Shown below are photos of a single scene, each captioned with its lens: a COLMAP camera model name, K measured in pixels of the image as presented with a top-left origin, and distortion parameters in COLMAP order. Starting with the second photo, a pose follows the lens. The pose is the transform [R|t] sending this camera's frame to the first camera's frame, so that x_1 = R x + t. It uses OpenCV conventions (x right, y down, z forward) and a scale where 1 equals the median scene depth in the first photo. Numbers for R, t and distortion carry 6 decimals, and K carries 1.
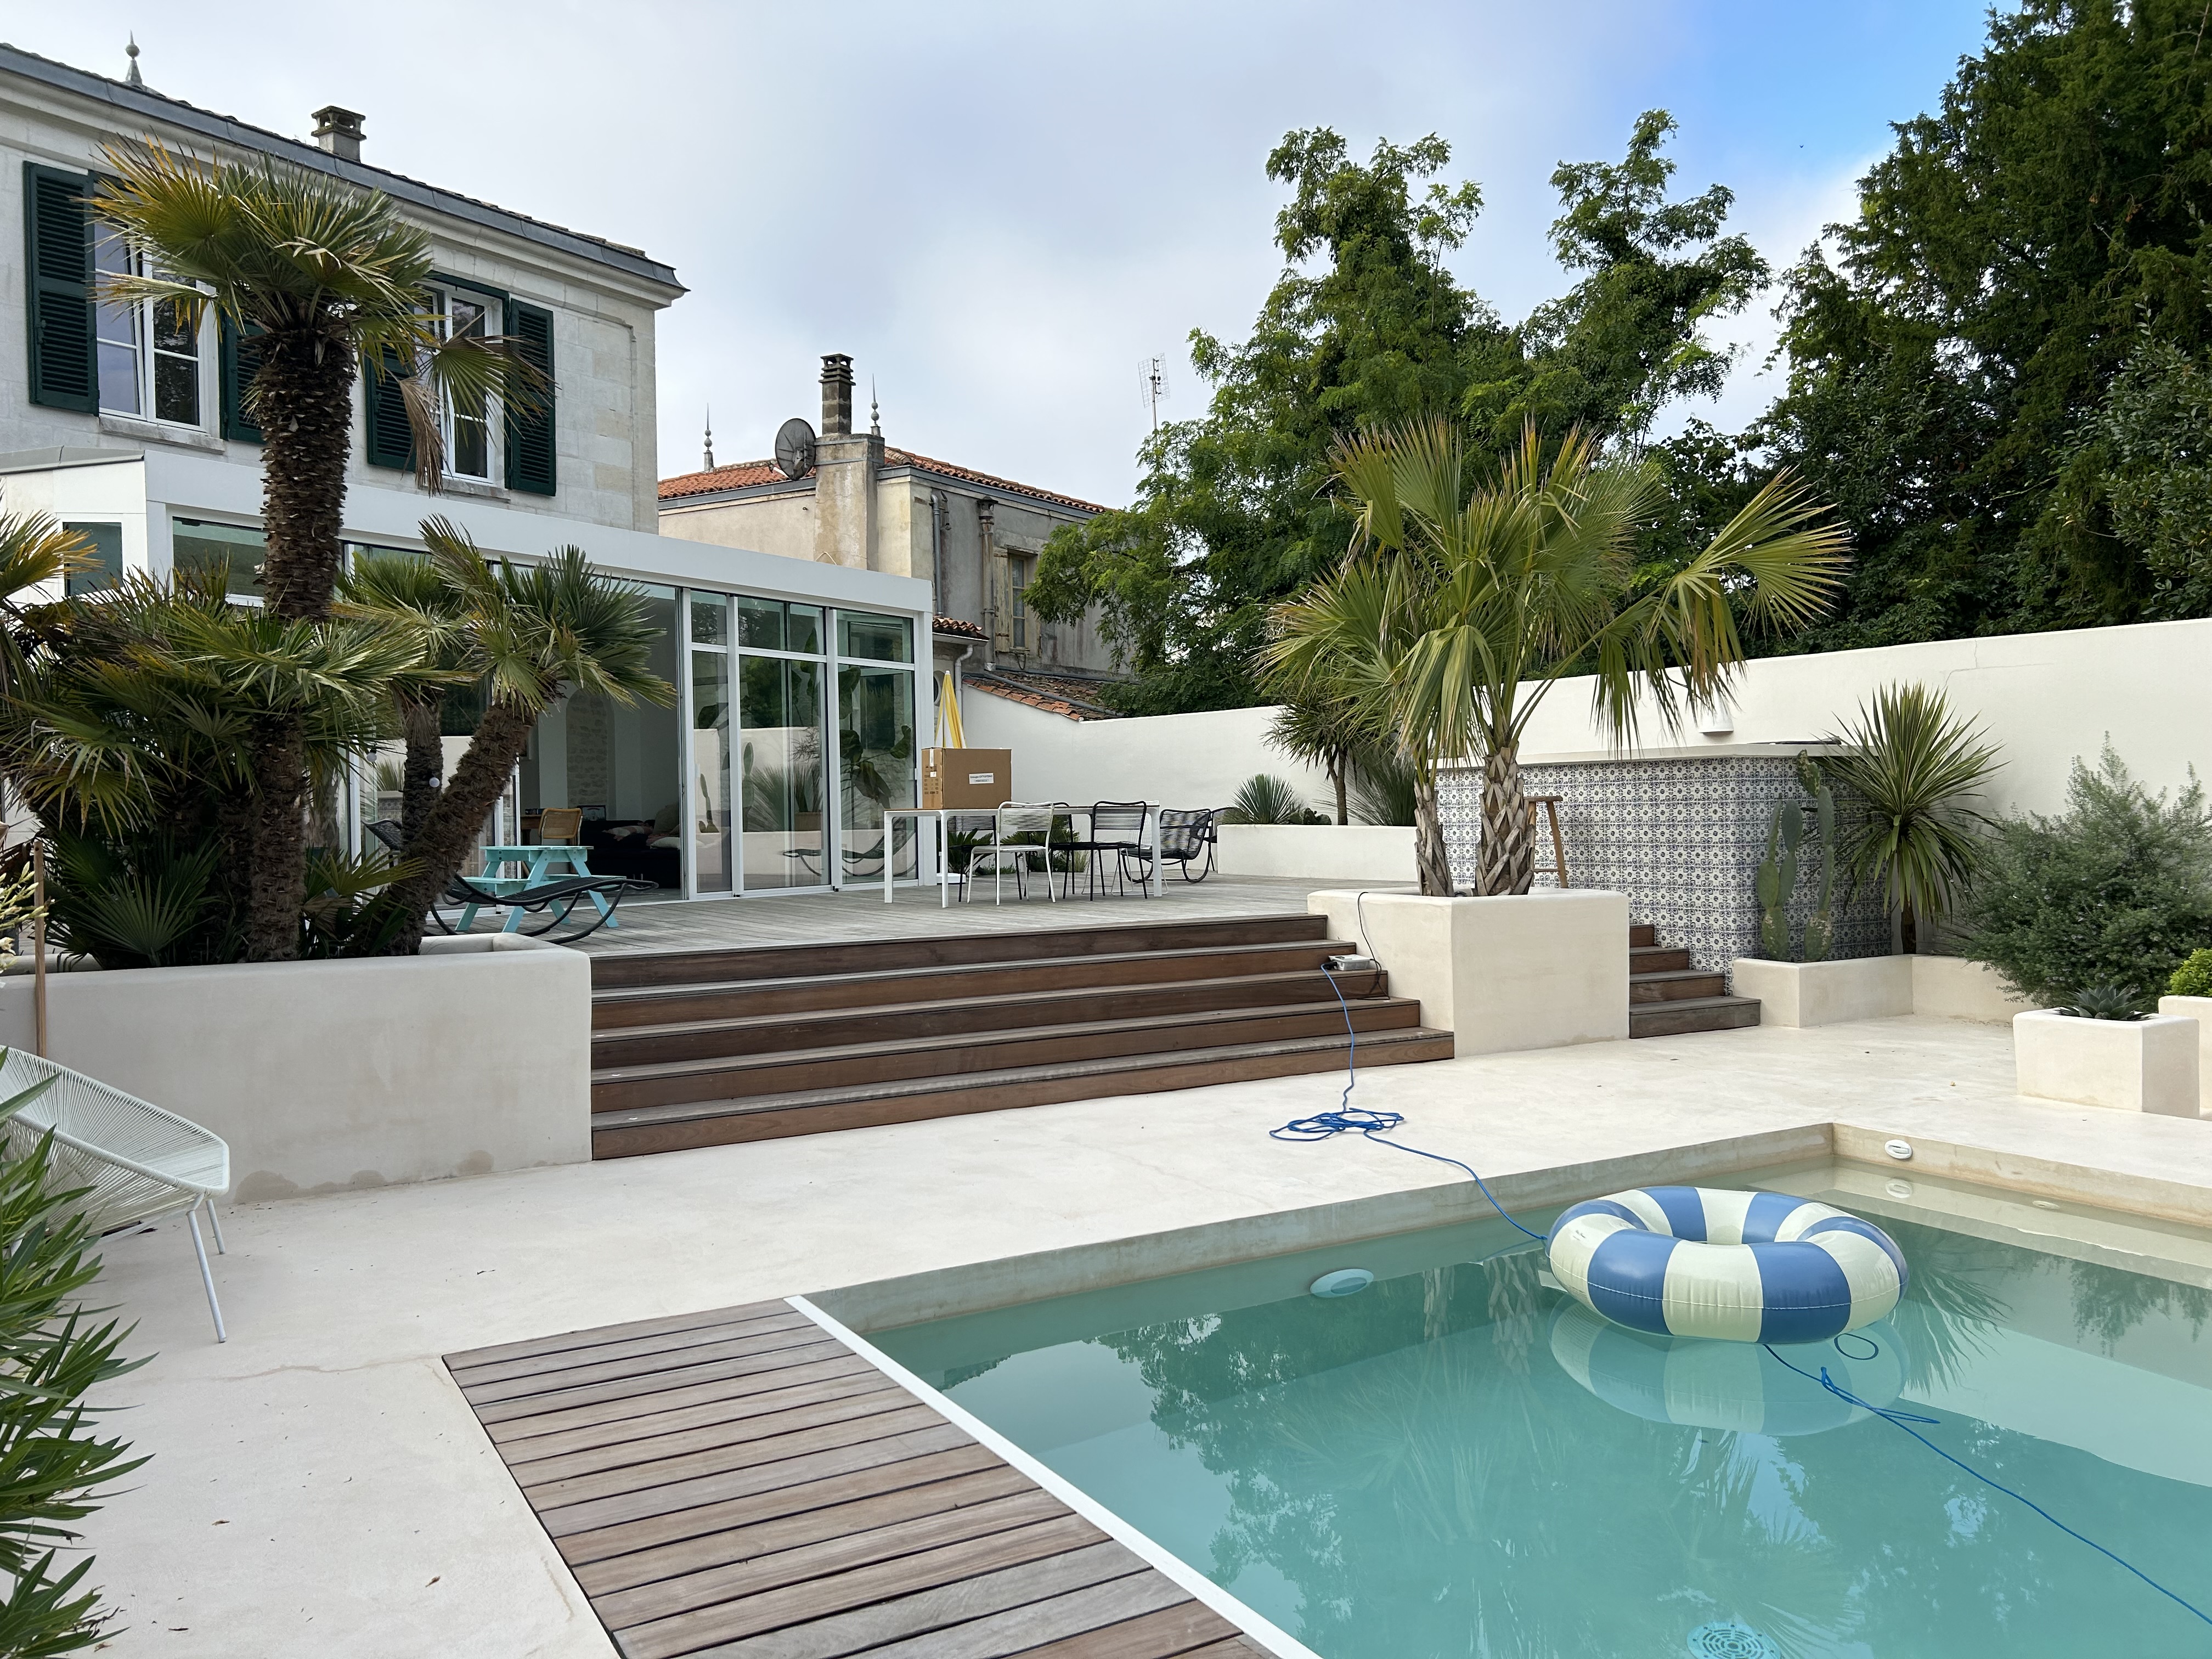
lens RADIAL K [[1706.3, 0, 1265.7], [0, 1706.3, 833.3], [0, 0, 1]] dist [0.109161, -0.122628]
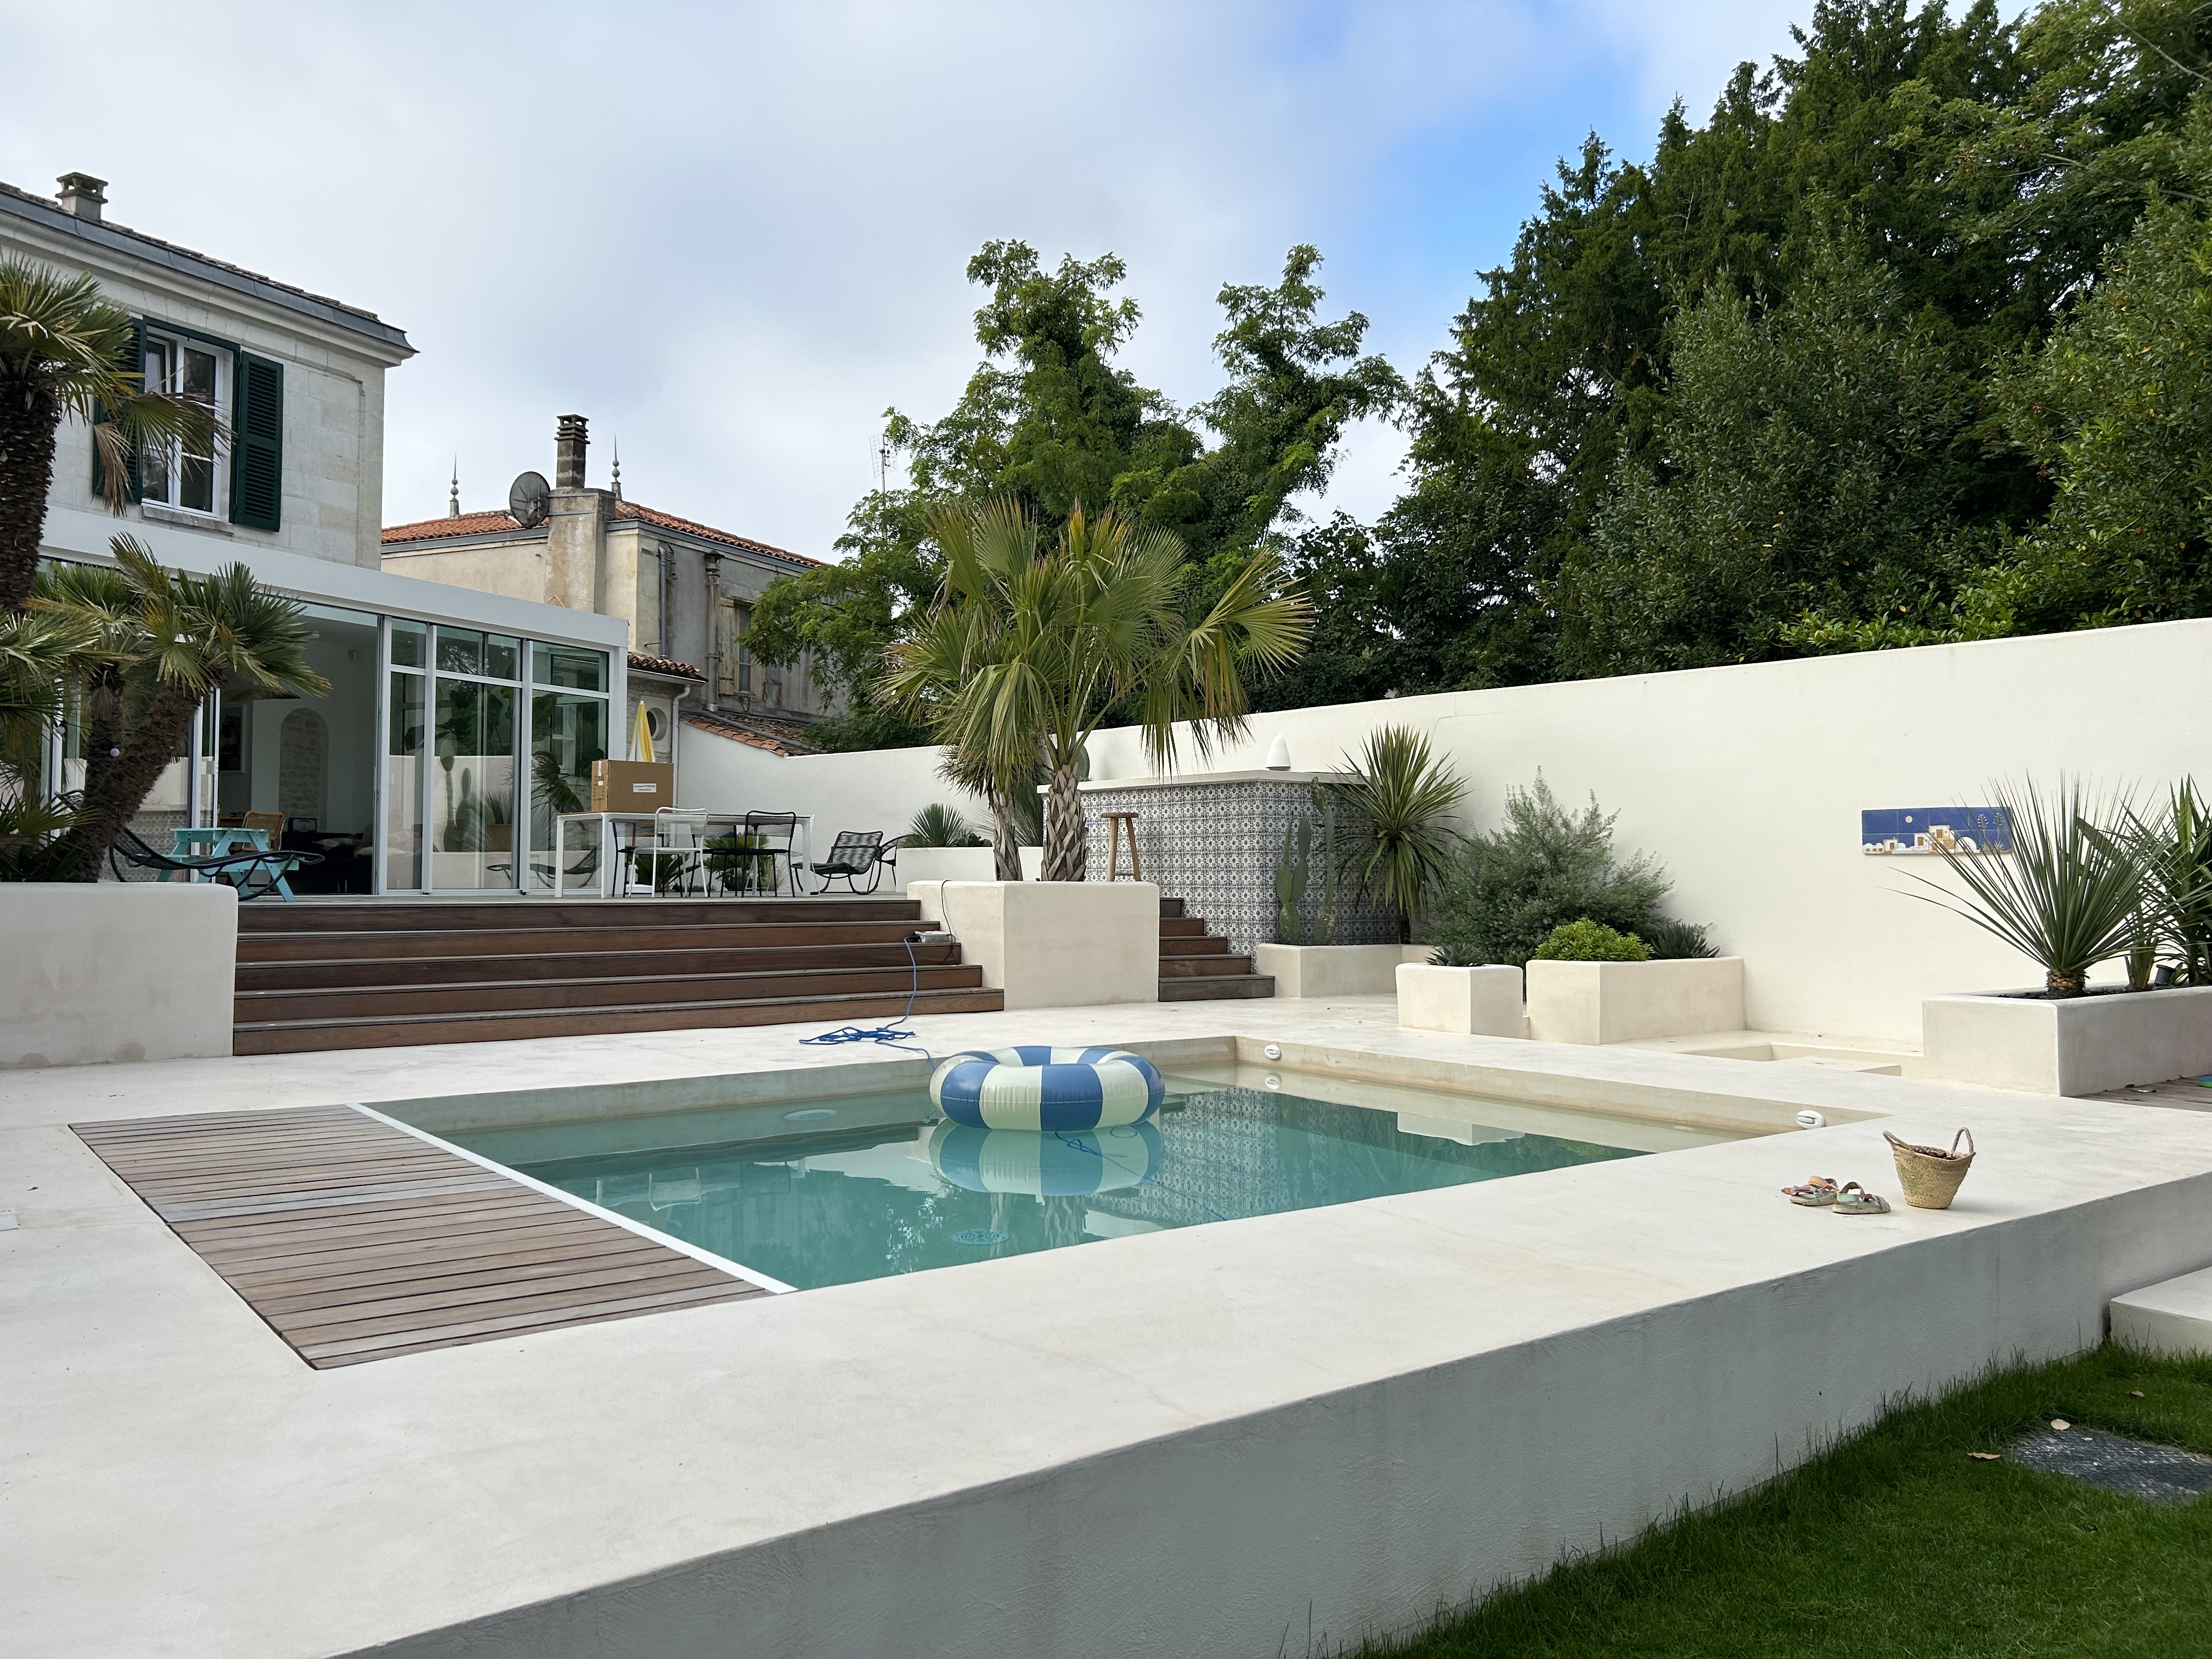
lens RADIAL K [[1705.7, 0, 1224.2], [0, 1705.7, 831.6], [0, 0, 1]] dist [0.117161, -0.092302]
pose [[0.995788, 0.024801, 0.088269, 0.087136], [-0.020828, 0.998740, -0.045650, 0.030827], [-0.089290, 0.043619, 0.995050, -0.135886]]
